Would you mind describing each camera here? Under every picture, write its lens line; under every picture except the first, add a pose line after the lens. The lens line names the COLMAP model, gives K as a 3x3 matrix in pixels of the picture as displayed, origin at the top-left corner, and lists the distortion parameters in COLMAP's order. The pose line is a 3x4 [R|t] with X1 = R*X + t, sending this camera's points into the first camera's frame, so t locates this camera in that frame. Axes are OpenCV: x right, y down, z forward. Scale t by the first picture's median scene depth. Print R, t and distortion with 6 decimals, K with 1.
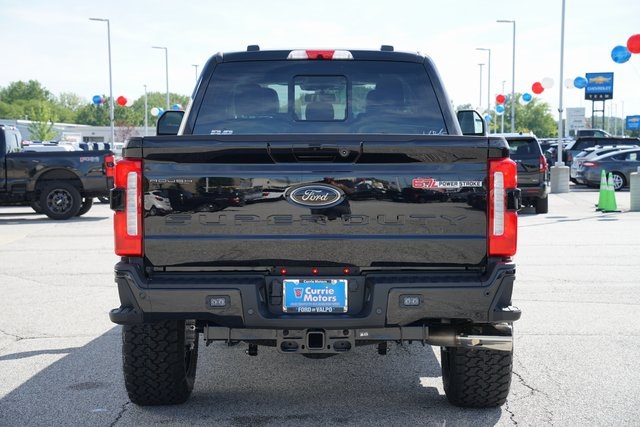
lens RADIAL K [[1272.4, 0, 319.9], [0, 1272.4, 212.2], [0, 0, 1]] dist [0.359050, 0.000000]
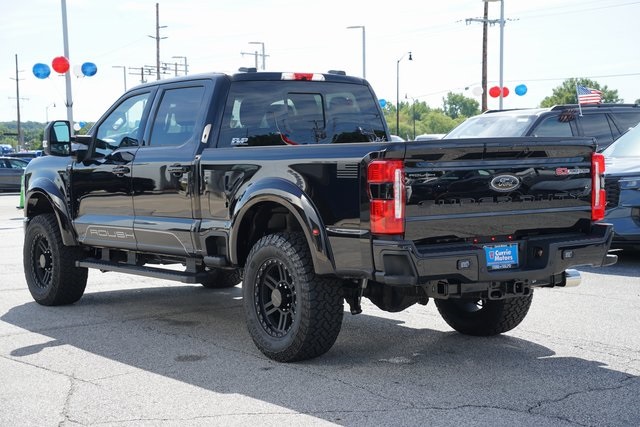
lens RADIAL K [[1195.1, 0, 319.8], [0, 1195.1, 214.3], [0, 0, 1]] dist [0.303581, 0.000000]
pose [[0.802495, -0.046086, 0.594876, -0.687709], [0.046812, 0.998802, 0.014229, -0.005415], [-0.594820, 0.016428, 0.803691, 0.055063]]
